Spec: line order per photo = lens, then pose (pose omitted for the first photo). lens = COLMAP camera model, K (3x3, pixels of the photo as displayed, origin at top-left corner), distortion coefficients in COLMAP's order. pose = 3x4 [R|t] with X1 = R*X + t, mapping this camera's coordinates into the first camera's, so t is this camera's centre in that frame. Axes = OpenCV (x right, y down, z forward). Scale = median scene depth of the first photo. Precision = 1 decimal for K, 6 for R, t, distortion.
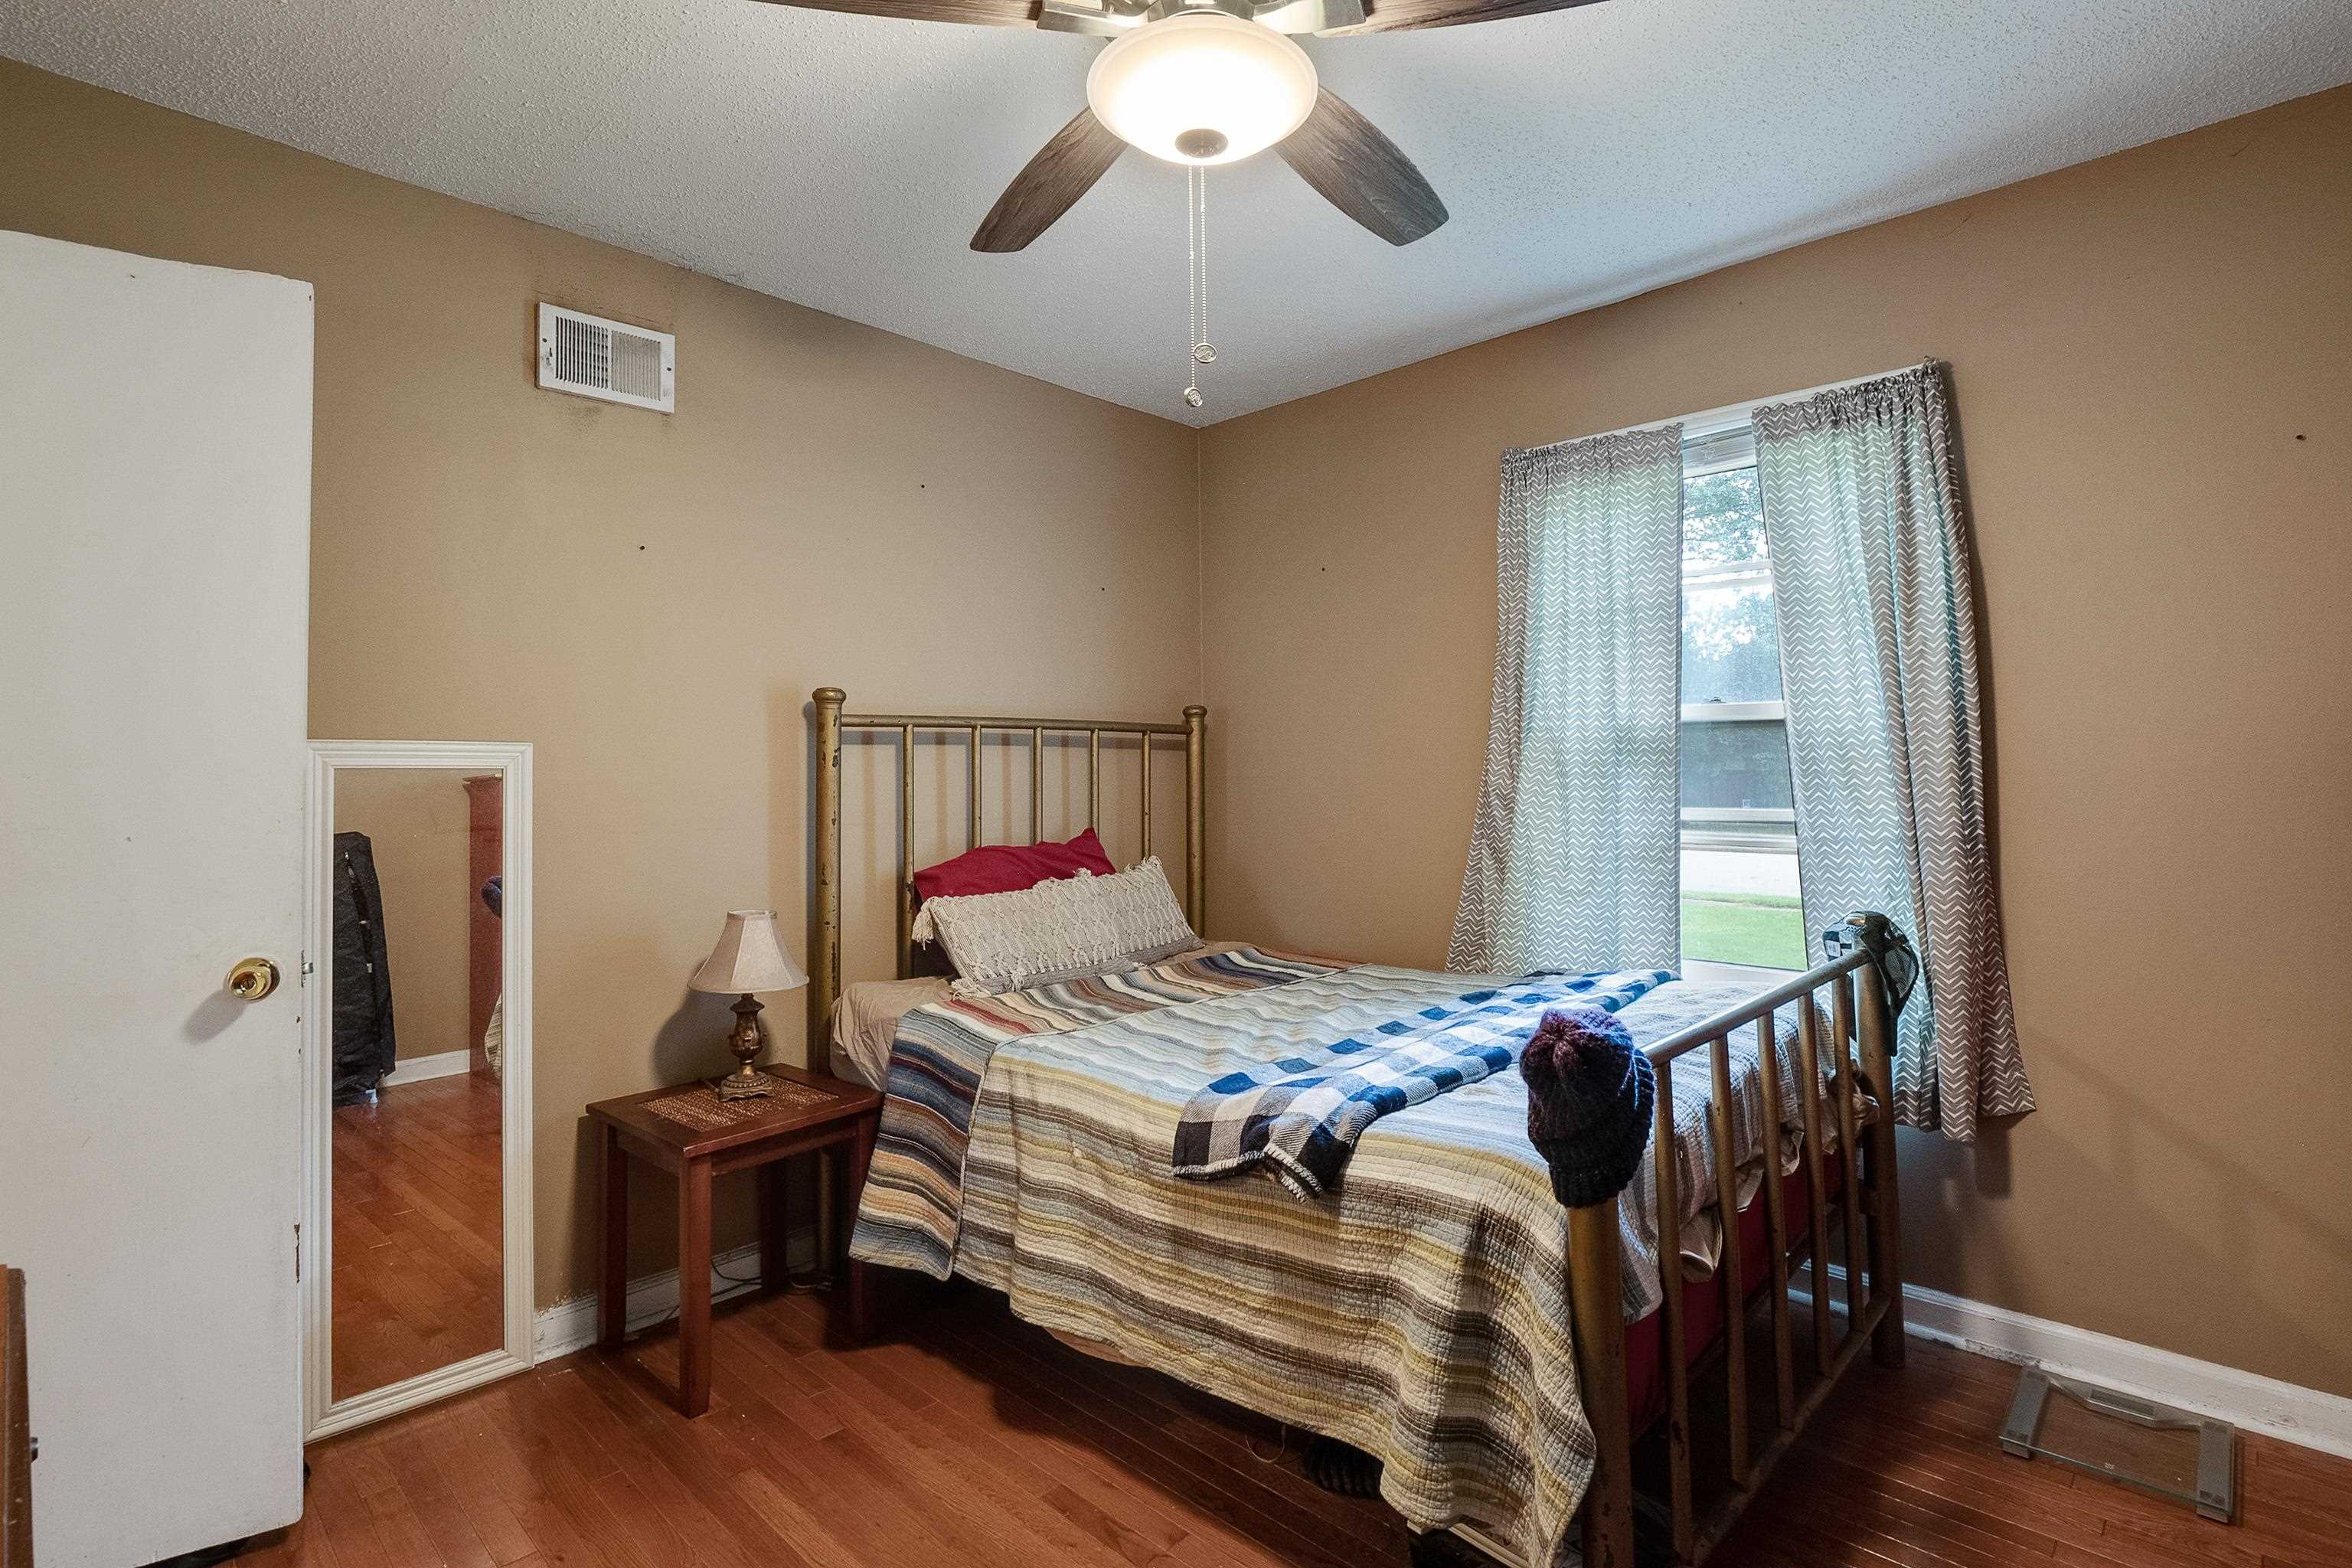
lens RADIAL K [[1104.6, 0, 1174.8], [0, 1104.6, 768.5], [0, 0, 1]] dist [-0.011214, -0.000584]
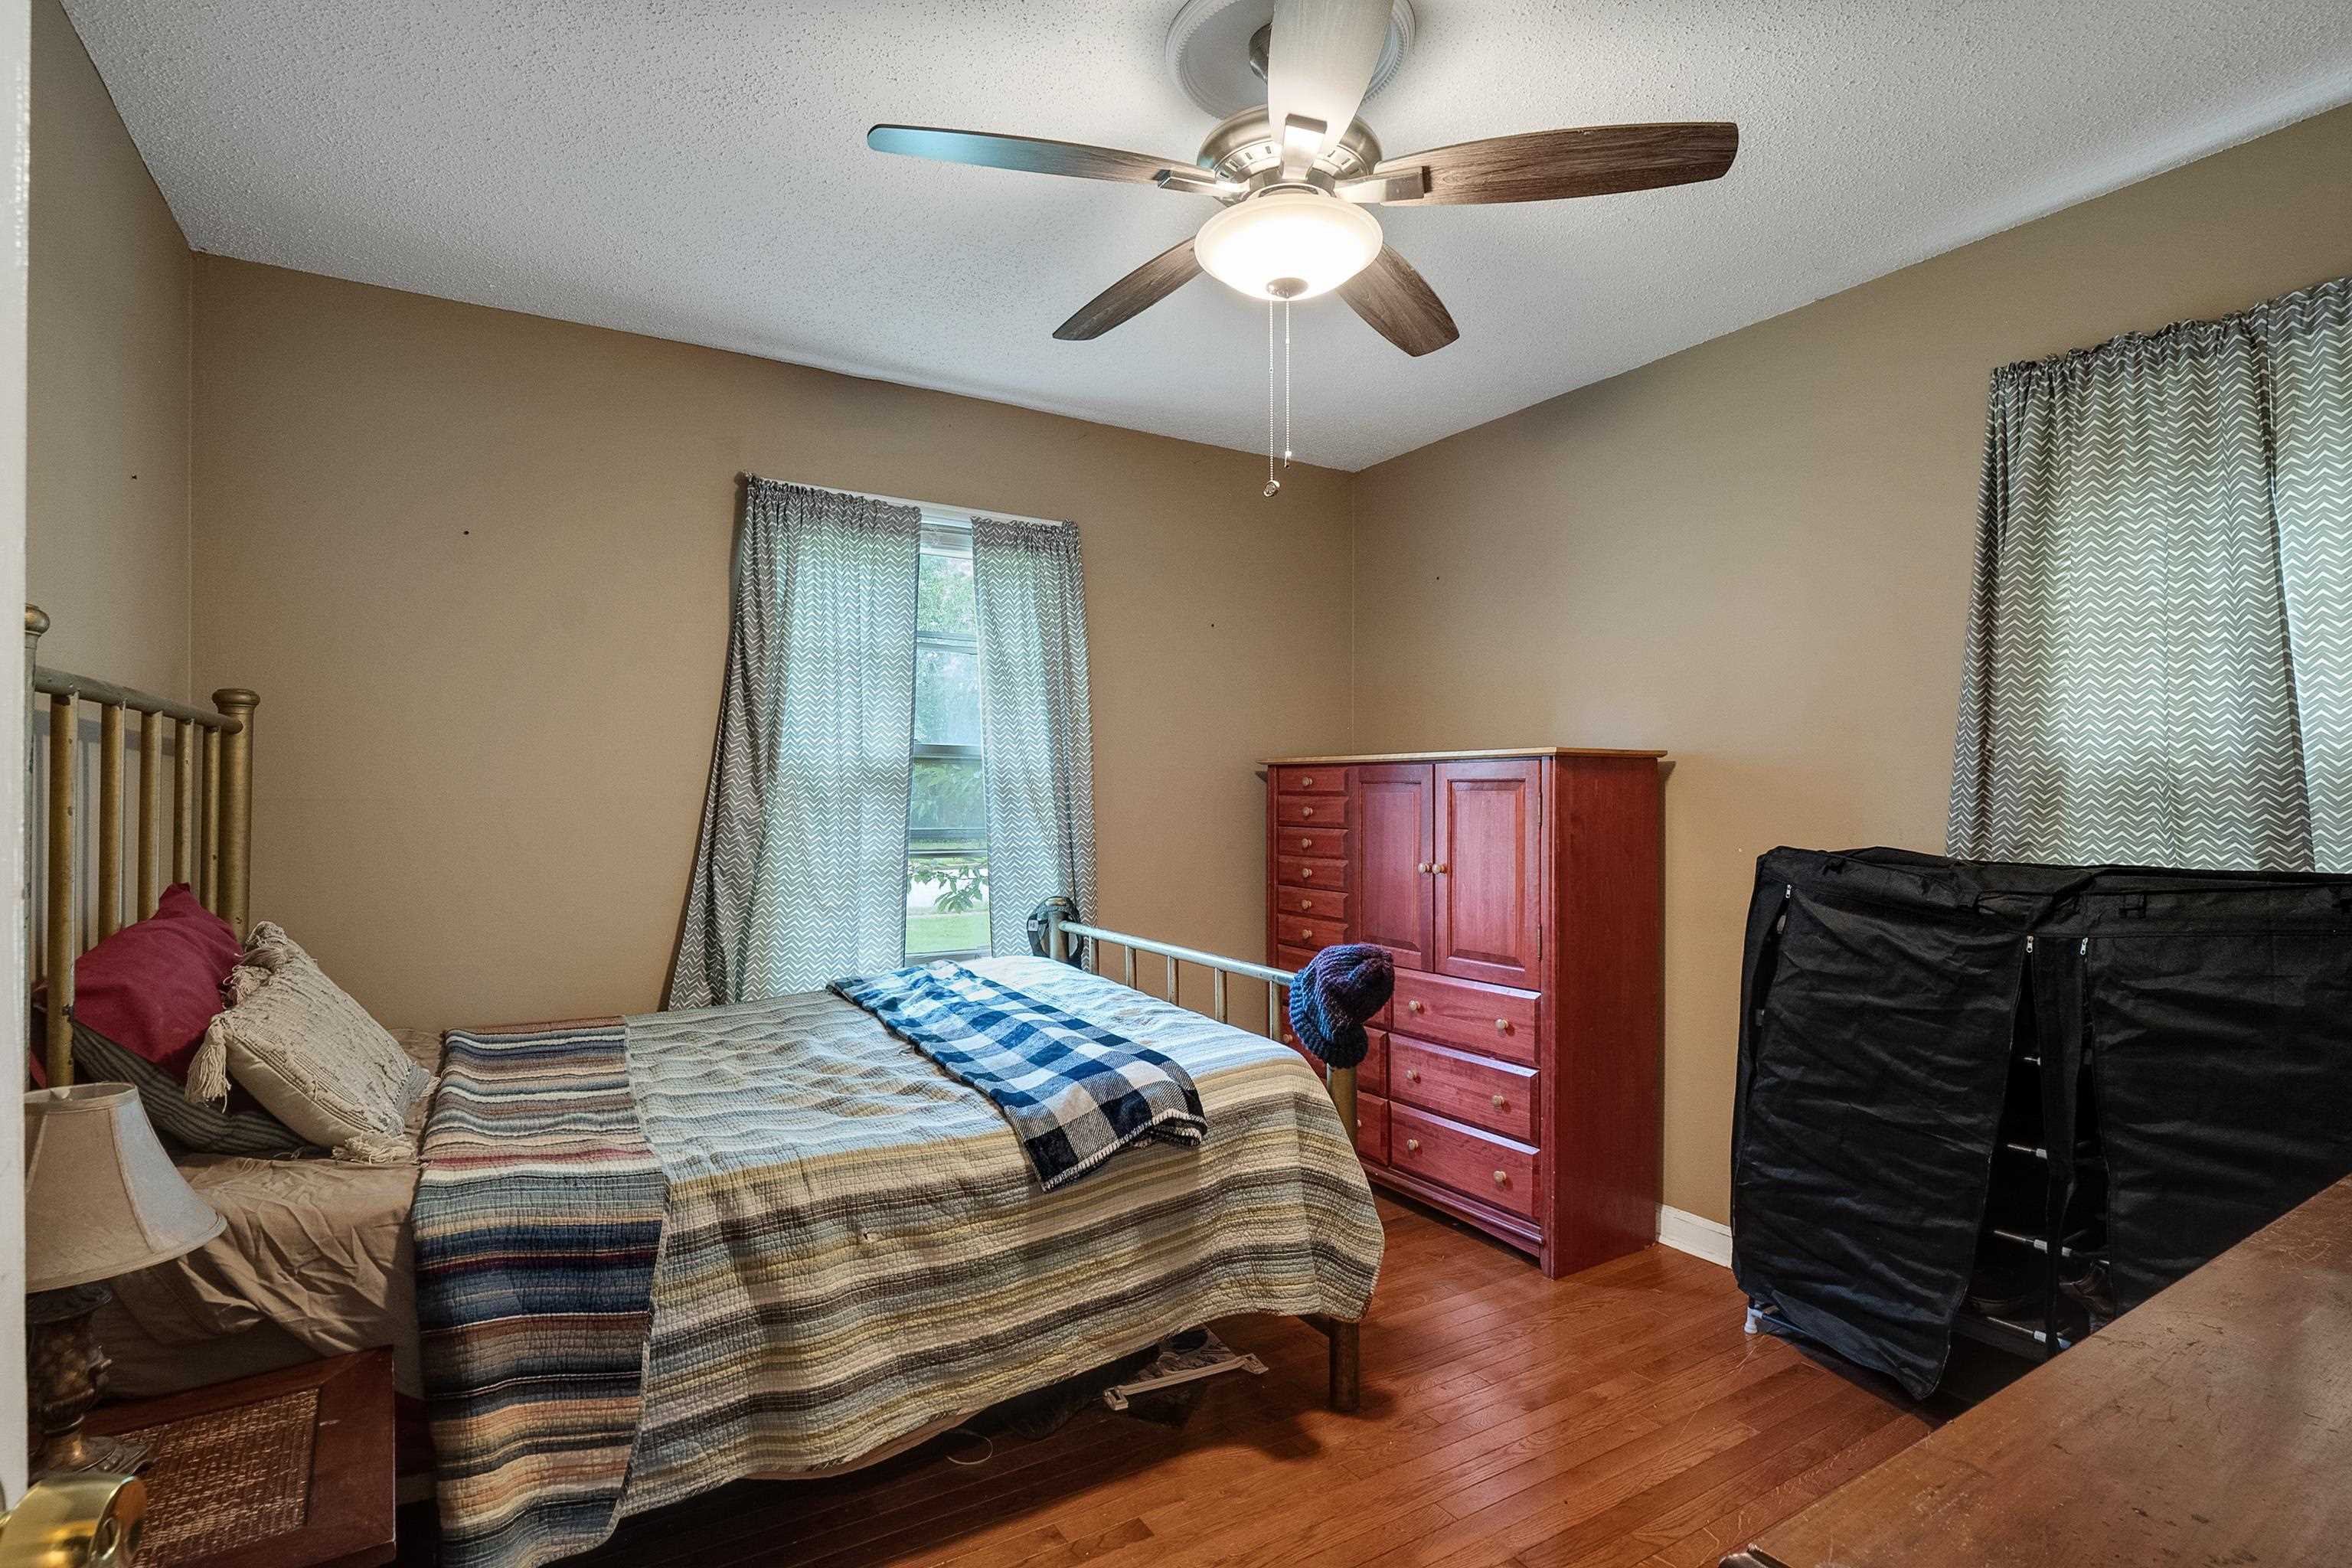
lens RADIAL K [[1151.5, 0, 1176.0], [0, 1151.5, 784.0], [0, 0, 1]] dist [-0.021043, -0.000834]
pose [[0.246638, 0.015820, 0.968979, -0.847107], [-0.012523, 0.999835, -0.013136, 0.001318], [-0.969027, -0.008895, 0.246795, 0.514869]]
